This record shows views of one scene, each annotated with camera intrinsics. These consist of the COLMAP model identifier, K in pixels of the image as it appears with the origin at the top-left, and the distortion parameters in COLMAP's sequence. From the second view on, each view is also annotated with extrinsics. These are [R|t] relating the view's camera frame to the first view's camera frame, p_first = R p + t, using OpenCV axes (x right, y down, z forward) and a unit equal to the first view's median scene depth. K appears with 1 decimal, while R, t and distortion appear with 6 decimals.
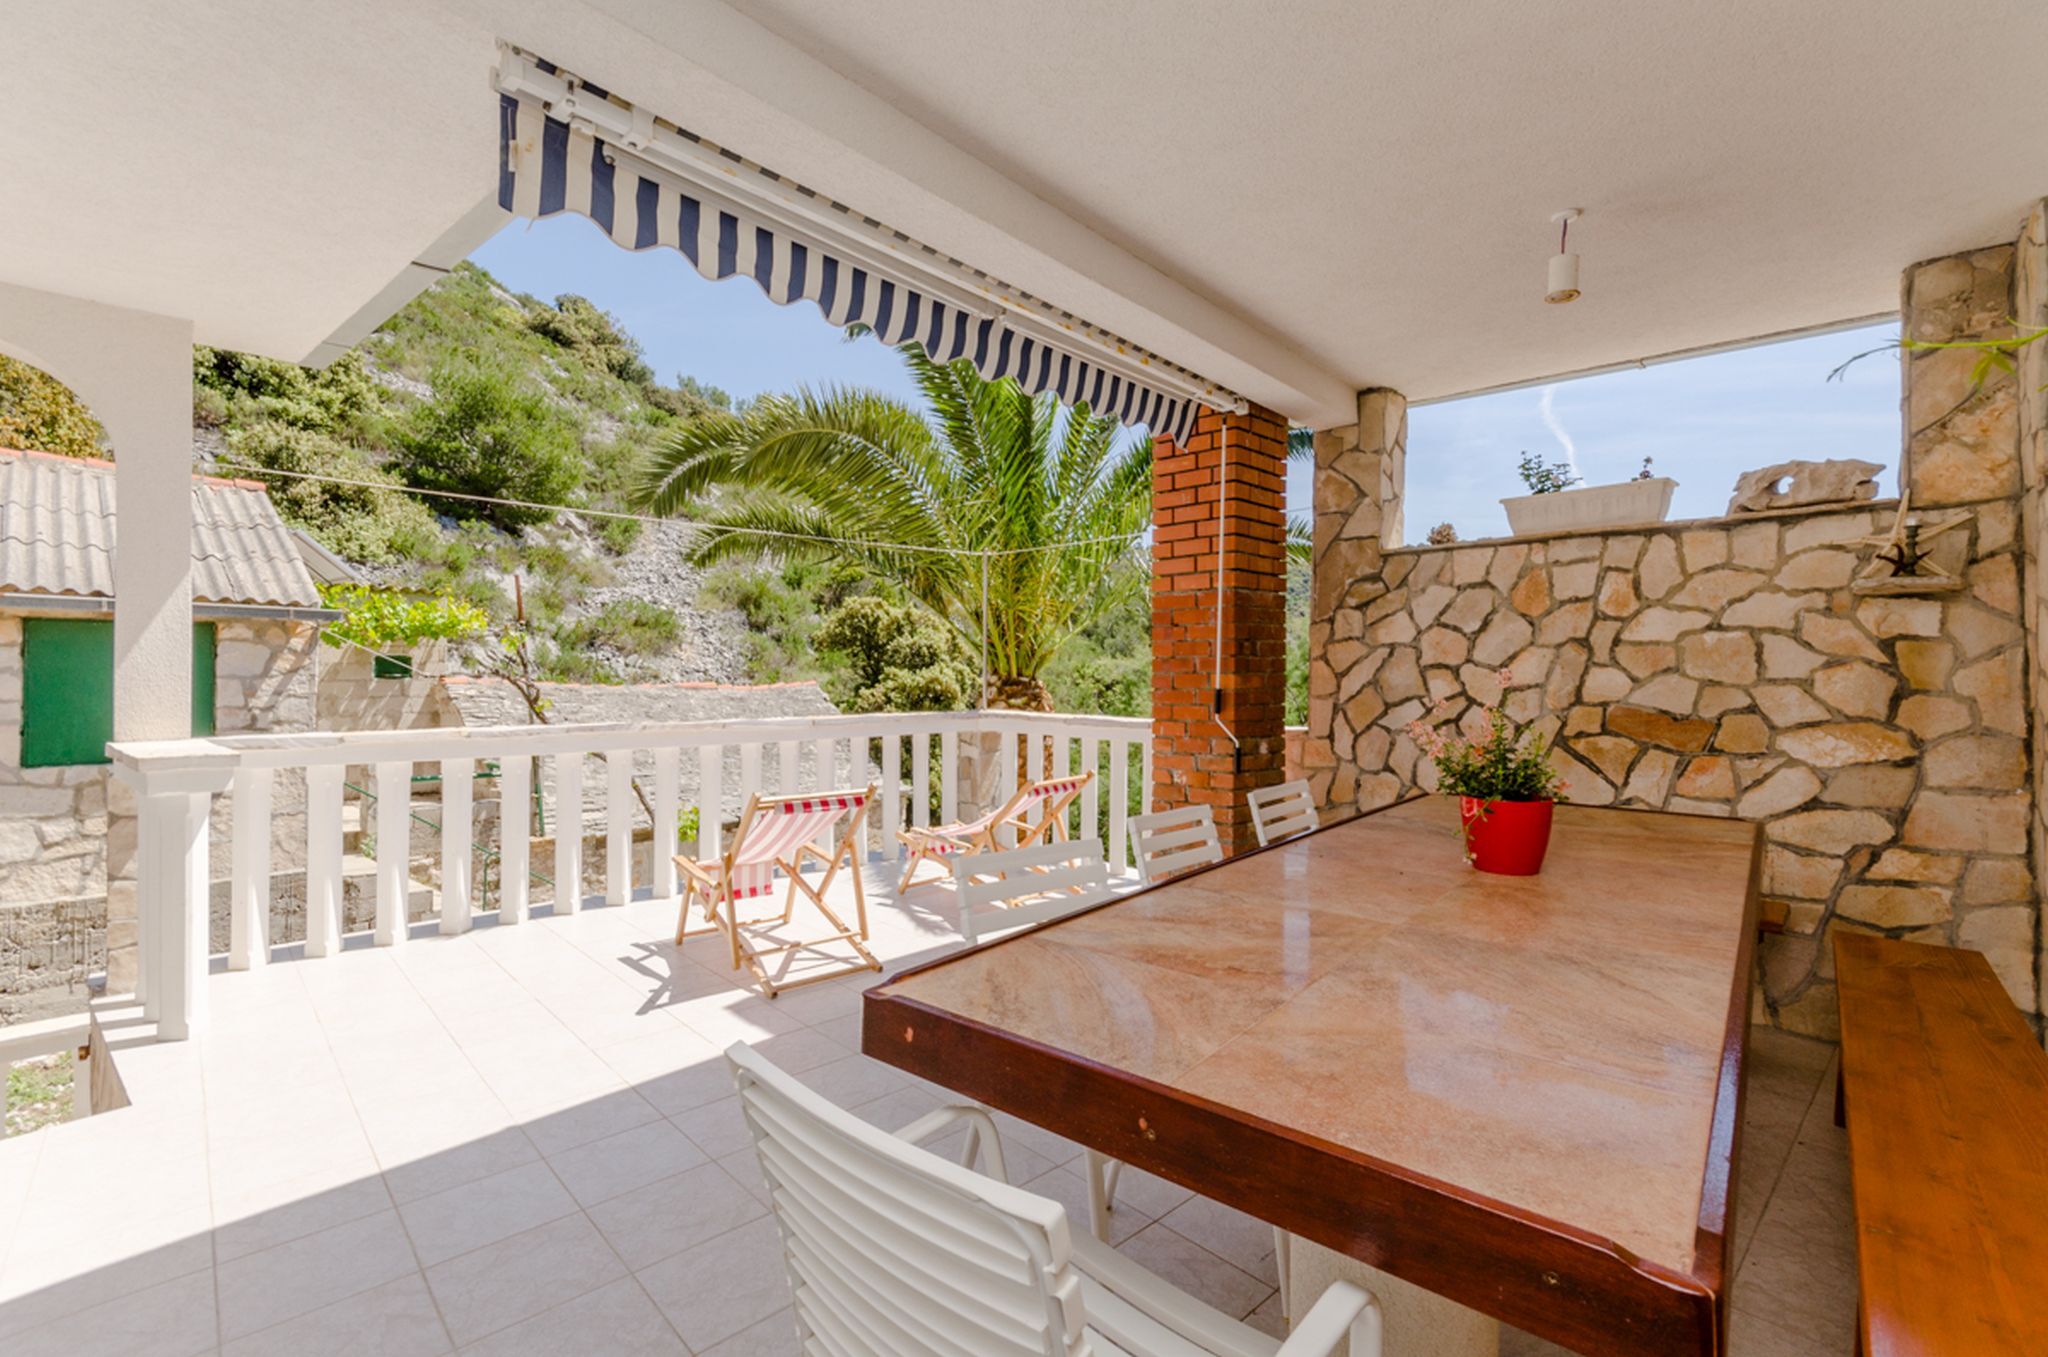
lens RADIAL K [[908.2, 0, 1040.5], [0, 908.2, 677.2], [0, 0, 1]] dist [0.001826, 0.000275]
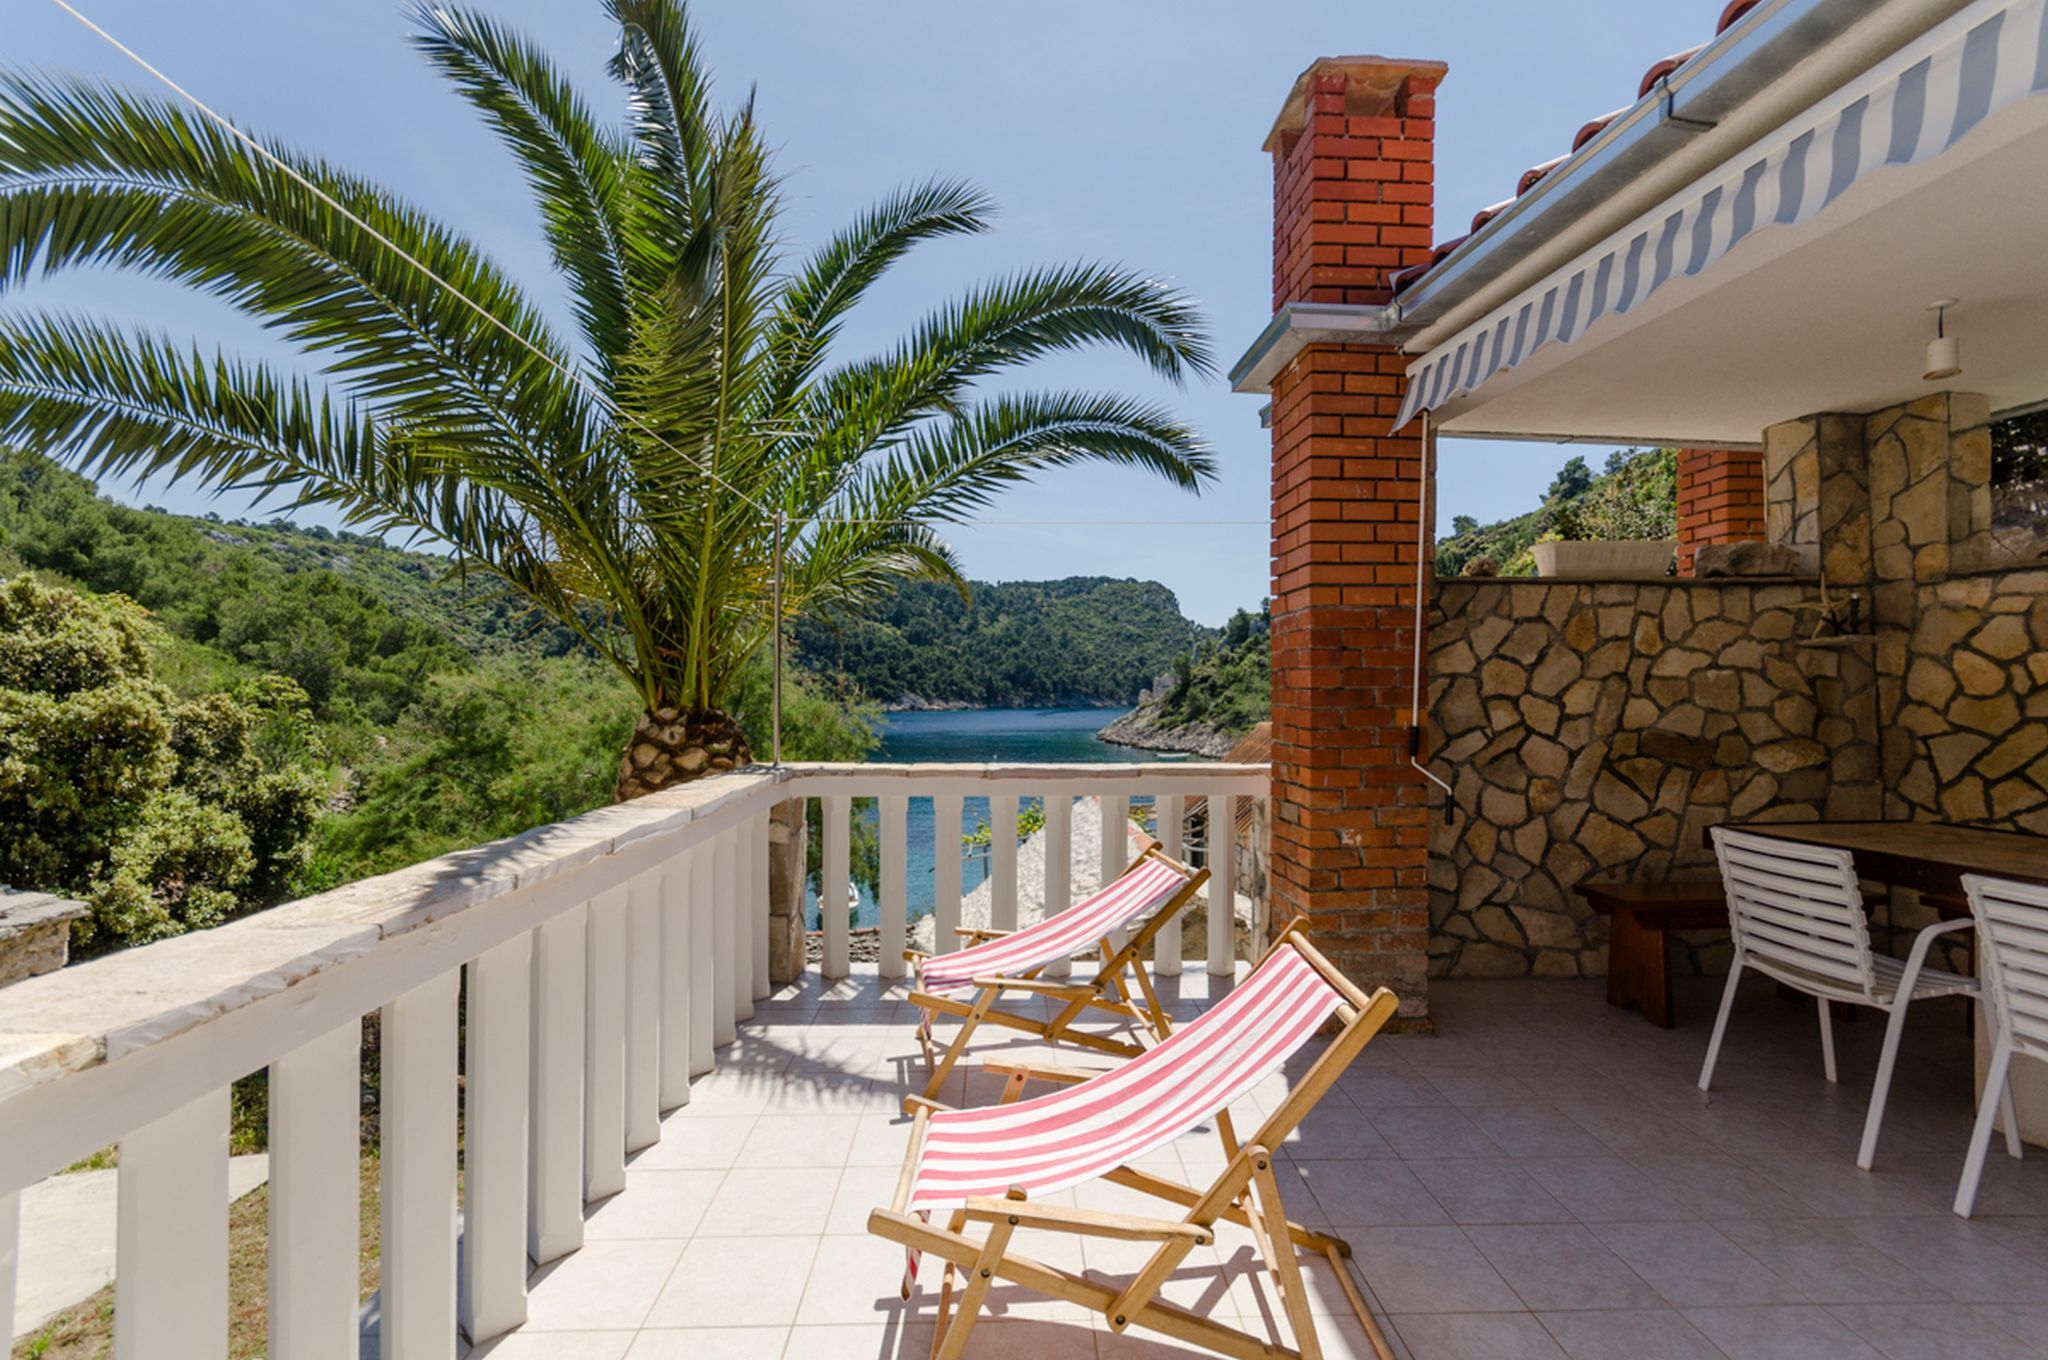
lens RADIAL K [[904.4, 0, 1034.7], [0, 904.4, 693.3], [0, 0, 1]] dist [0.002252, 0.000259]
pose [[0.667522, -0.007301, 0.744554, -0.743776], [0.006494, 0.999971, 0.003983, -0.026483], [-0.744561, 0.002177, 0.667550, 0.798668]]
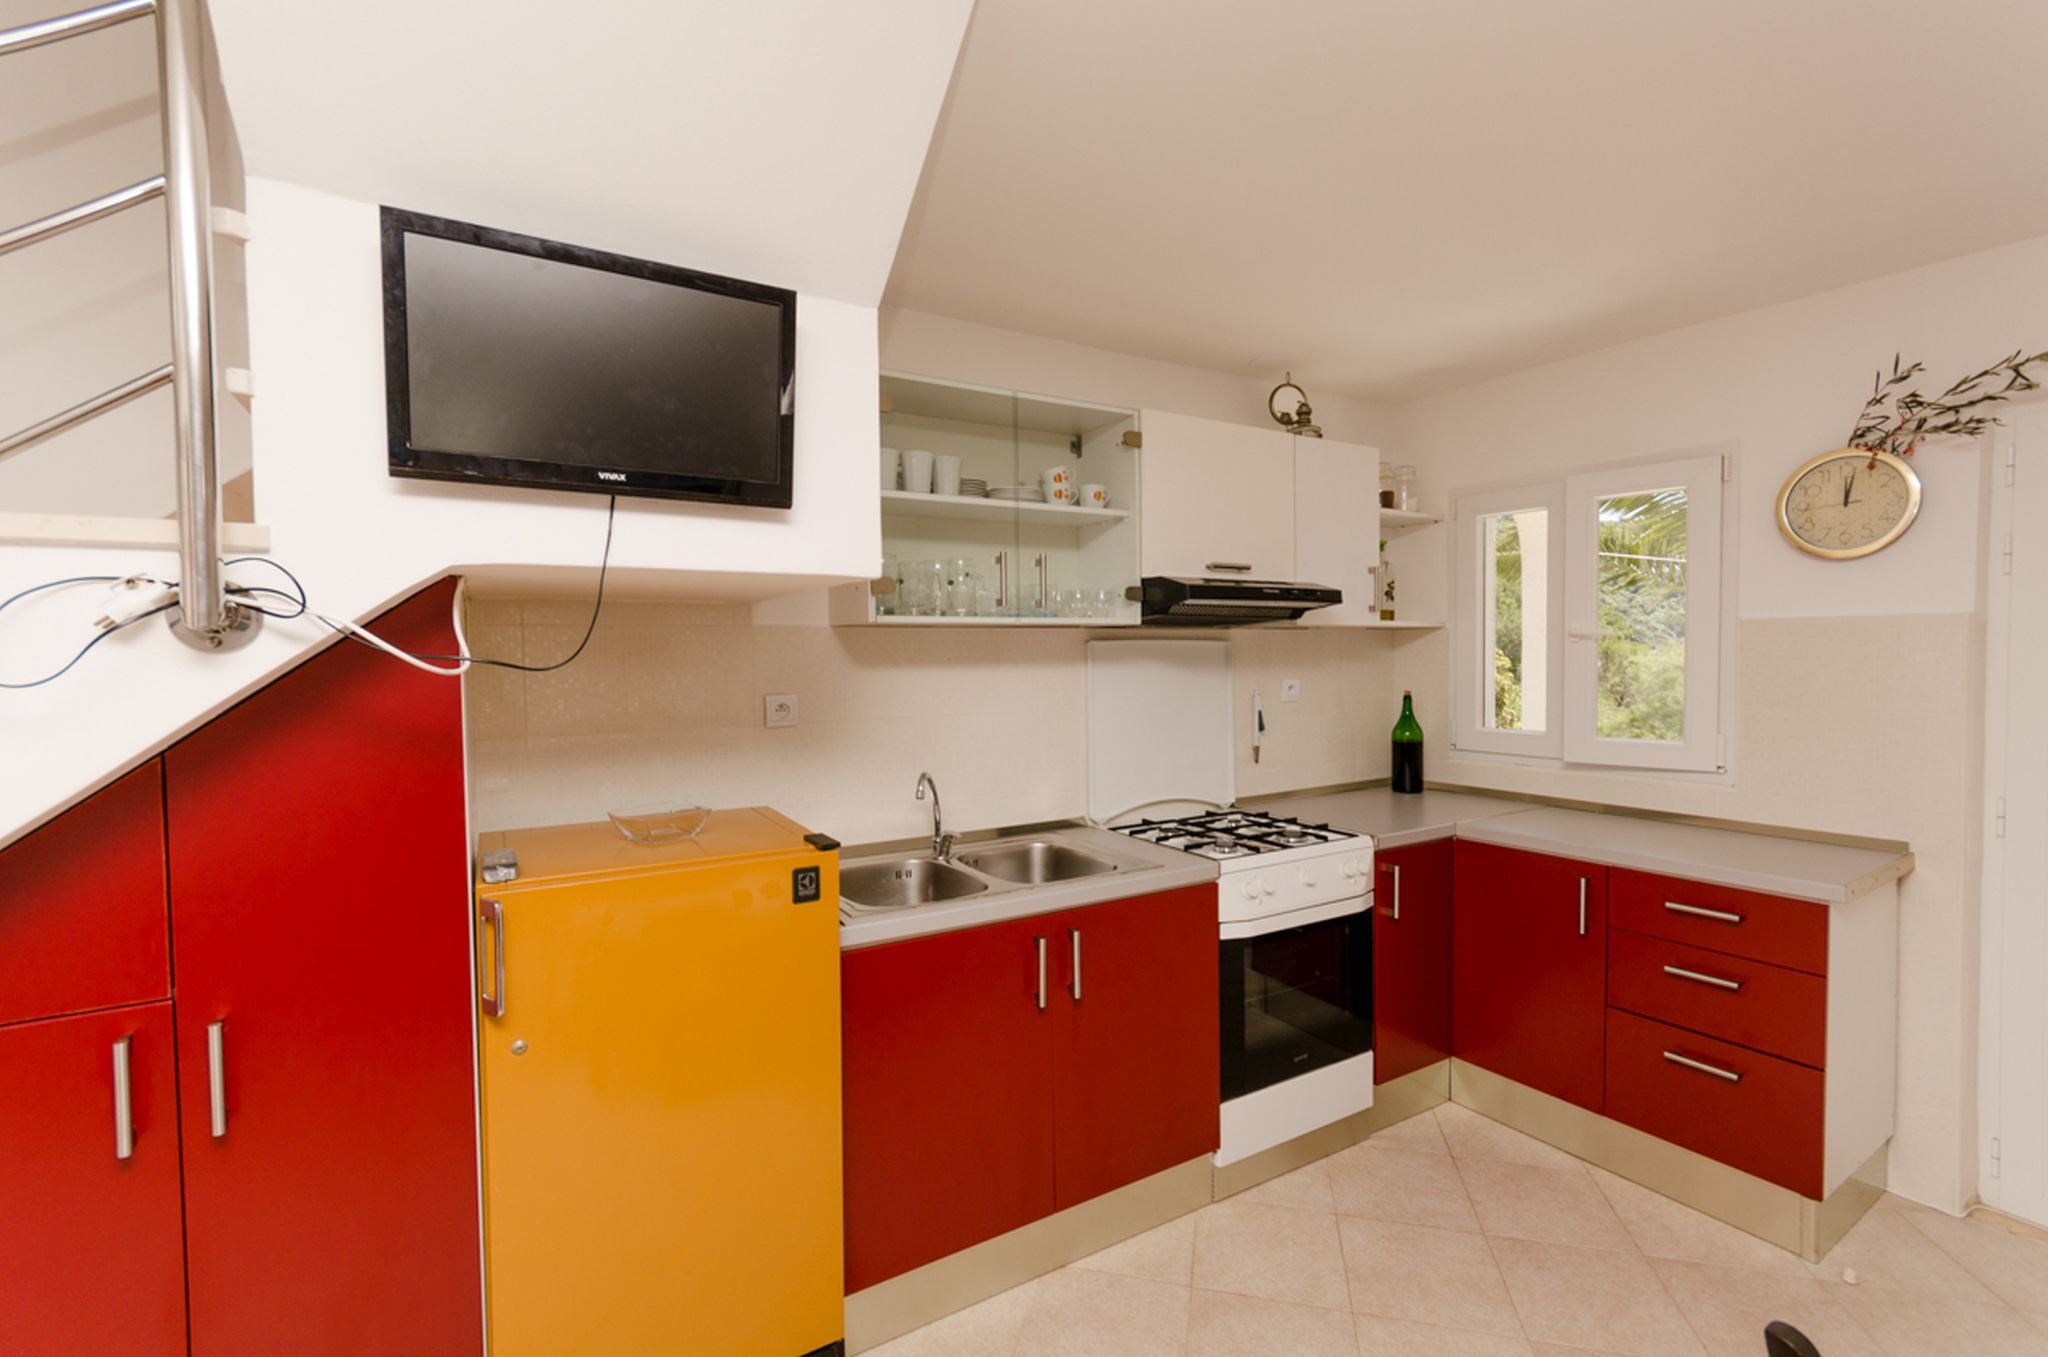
lens RADIAL K [[908.2, 0, 1040.5], [0, 908.2, 677.2], [0, 0, 1]] dist [0.001826, 0.000275]
pose [[0.960031, -0.010343, -0.279701, -1.263228], [0.015692, 0.999734, 0.016894, -0.103885], [0.279452, -0.020608, 0.959939, -0.363087]]
